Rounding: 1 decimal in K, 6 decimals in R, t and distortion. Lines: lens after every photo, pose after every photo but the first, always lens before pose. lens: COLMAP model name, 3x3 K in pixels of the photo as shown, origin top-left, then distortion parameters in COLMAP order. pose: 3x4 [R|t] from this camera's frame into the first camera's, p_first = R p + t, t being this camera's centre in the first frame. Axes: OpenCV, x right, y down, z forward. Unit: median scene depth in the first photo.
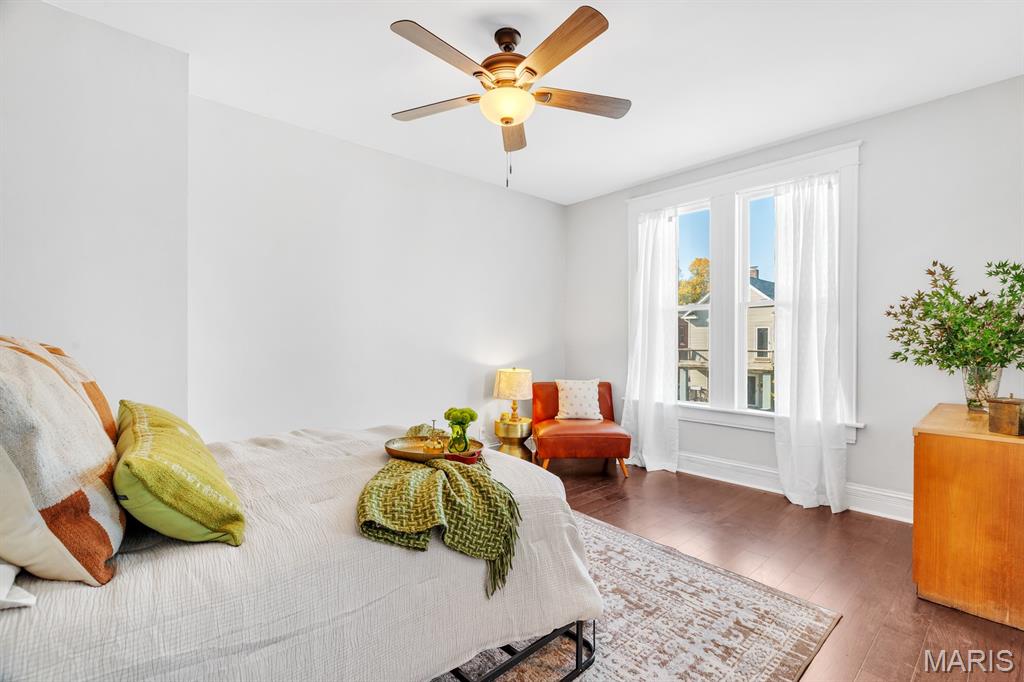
lens RADIAL K [[454.9, 0, 513.4], [0, 454.9, 340.2], [0, 0, 1]] dist [0.001931, -0.000040]
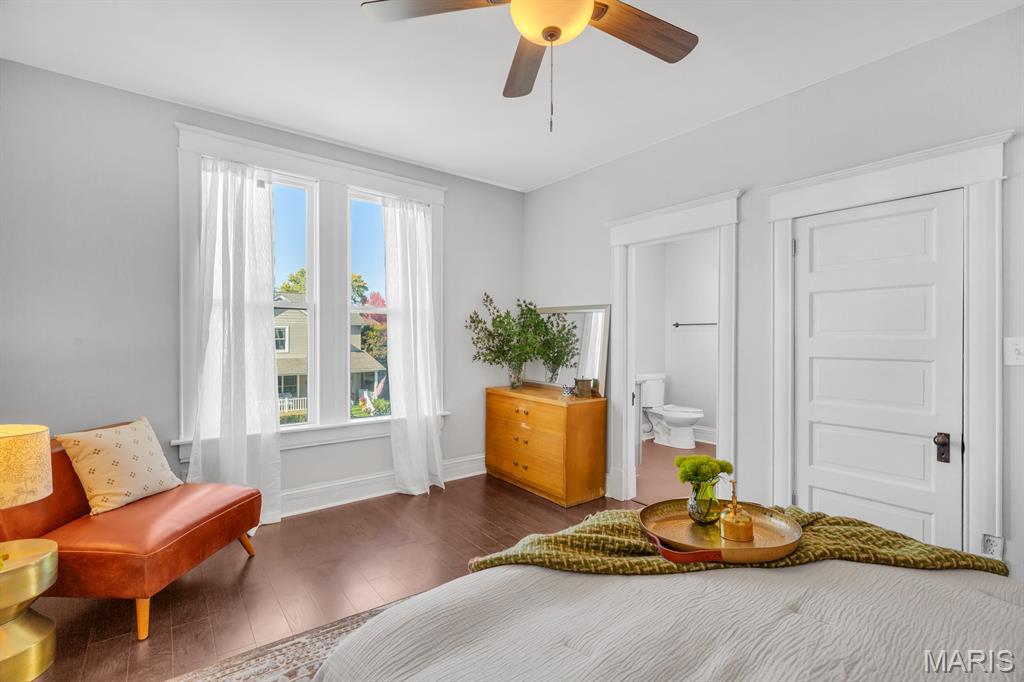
lens RADIAL K [[454.9, 0, 513.8], [0, 454.9, 342.8], [0, 0, 1]] dist [0.001931, -0.000040]
pose [[0.077183, -0.007525, 0.996989, -0.435997], [-0.000411, 0.999971, 0.007579, -0.016596], [-0.997017, -0.000995, 0.077178, 0.643150]]
